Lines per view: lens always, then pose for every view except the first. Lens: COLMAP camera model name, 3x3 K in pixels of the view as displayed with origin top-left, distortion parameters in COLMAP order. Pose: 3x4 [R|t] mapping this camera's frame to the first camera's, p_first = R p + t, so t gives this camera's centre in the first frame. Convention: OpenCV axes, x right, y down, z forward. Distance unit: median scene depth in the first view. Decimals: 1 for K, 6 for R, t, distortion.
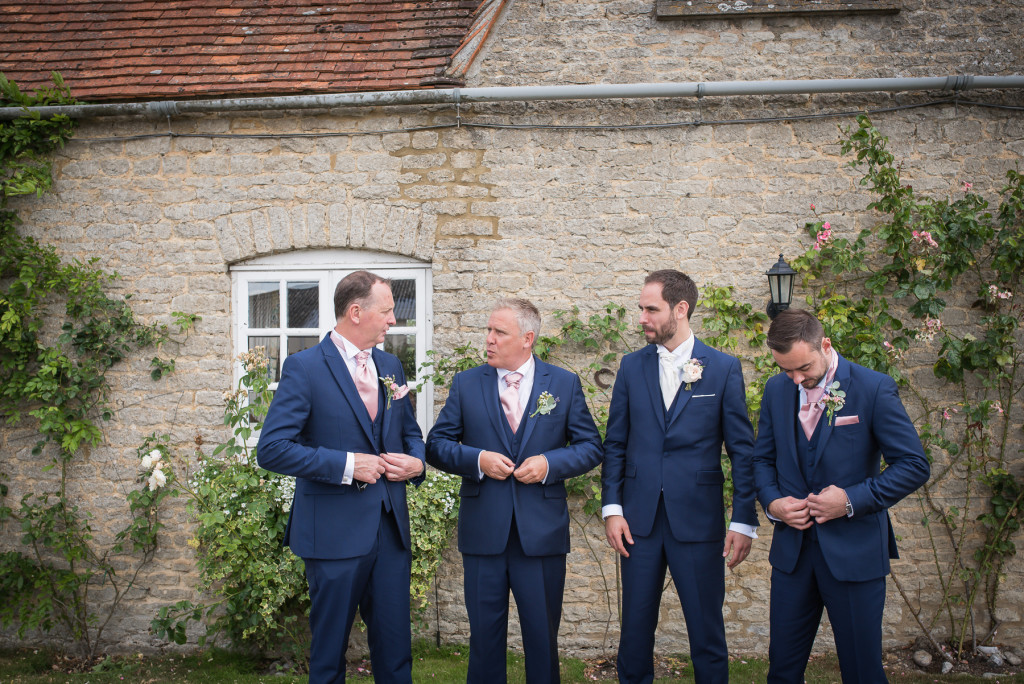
lens RADIAL K [[1152.0, 0, 512.0], [0, 1152.0, 352.2], [0, 0, 1]] dist [-0.073571, 0.133385]
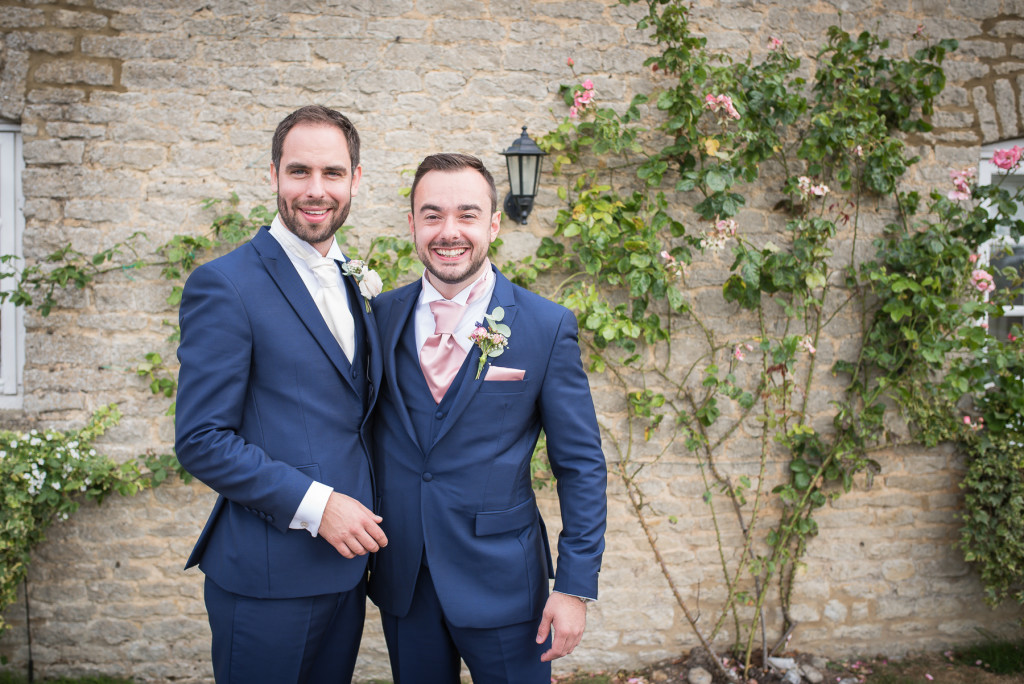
lens RADIAL K [[1152.0, 0, 512.0], [0, 1152.0, 352.2], [0, 0, 1]] dist [-0.073571, 0.133385]
pose [[0.978312, 0.003924, 0.207100, 0.080215], [-0.018531, 0.997469, 0.068638, 0.005628], [-0.206307, -0.070987, 0.975909, 0.297027]]
